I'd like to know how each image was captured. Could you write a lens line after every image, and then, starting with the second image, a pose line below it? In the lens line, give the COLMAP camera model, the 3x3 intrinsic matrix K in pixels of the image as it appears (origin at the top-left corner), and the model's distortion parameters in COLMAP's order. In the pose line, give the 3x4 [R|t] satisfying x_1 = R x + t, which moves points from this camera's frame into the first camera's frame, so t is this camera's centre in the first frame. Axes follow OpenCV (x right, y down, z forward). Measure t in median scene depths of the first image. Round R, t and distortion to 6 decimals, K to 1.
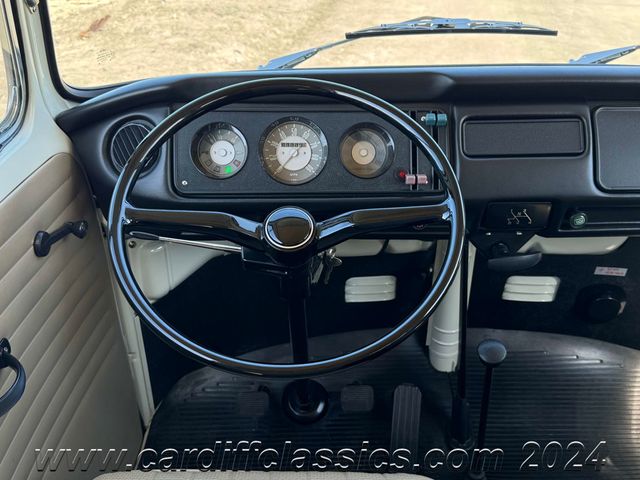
lens RADIAL K [[649.3, 0, 309.4], [0, 649.3, 243.6], [0, 0, 1]] dist [0.163154, -0.425664]
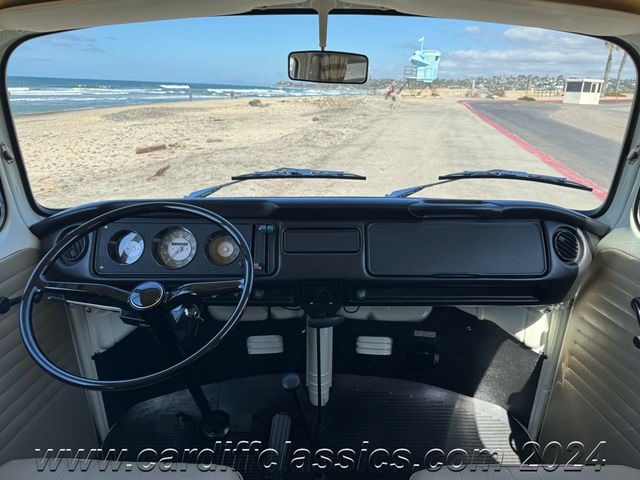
lens RADIAL K [[467.1, 0, 320.0], [0, 467.1, 240.0], [0, 0, 1]] dist [0.017943, -0.003604]
pose [[0.999926, 0.009326, -0.007808, 0.274338], [-0.010566, 0.984012, -0.177786, 0.029207], [0.006025, 0.177856, 0.984038, -0.084609]]
